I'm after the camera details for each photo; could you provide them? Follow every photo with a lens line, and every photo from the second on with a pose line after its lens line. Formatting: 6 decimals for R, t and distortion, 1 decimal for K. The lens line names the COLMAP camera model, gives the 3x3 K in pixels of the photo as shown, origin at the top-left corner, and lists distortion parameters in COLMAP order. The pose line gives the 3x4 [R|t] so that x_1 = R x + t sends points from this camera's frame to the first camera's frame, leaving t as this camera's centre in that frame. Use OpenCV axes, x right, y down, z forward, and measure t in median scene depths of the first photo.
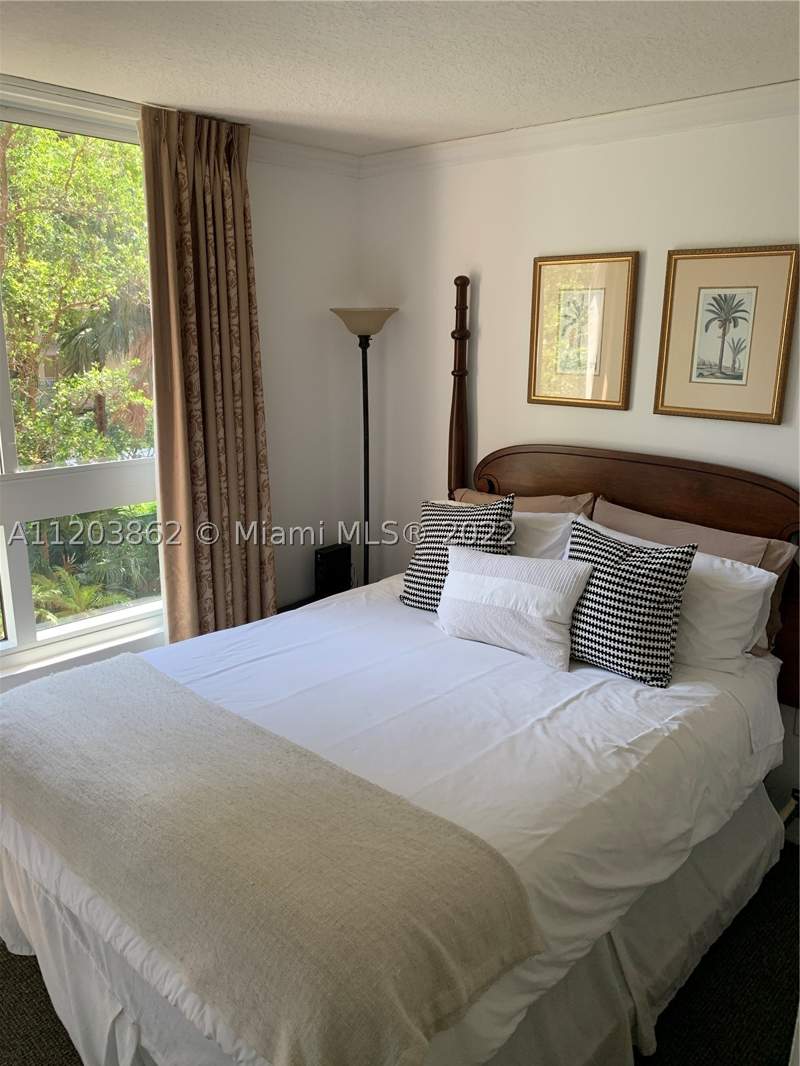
lens RADIAL K [[811.0, 0, 399.3], [0, 811.0, 534.5], [0, 0, 1]] dist [0.000458, 0.002994]
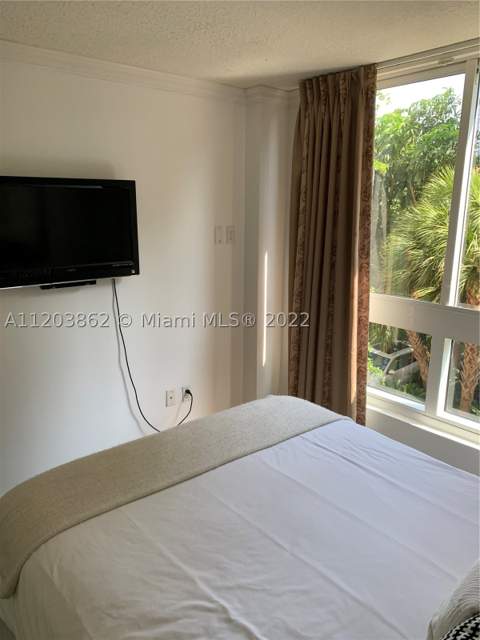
lens RADIAL K [[486.9, 0, 239.5], [0, 486.9, 319.9], [0, 0, 1]] dist [0.000458, 0.002994]
pose [[-0.110161, 0.221244, -0.968977, 0.610682], [-0.248534, 0.937807, 0.242382, -0.226301], [0.962339, 0.267524, -0.048323, 0.879965]]
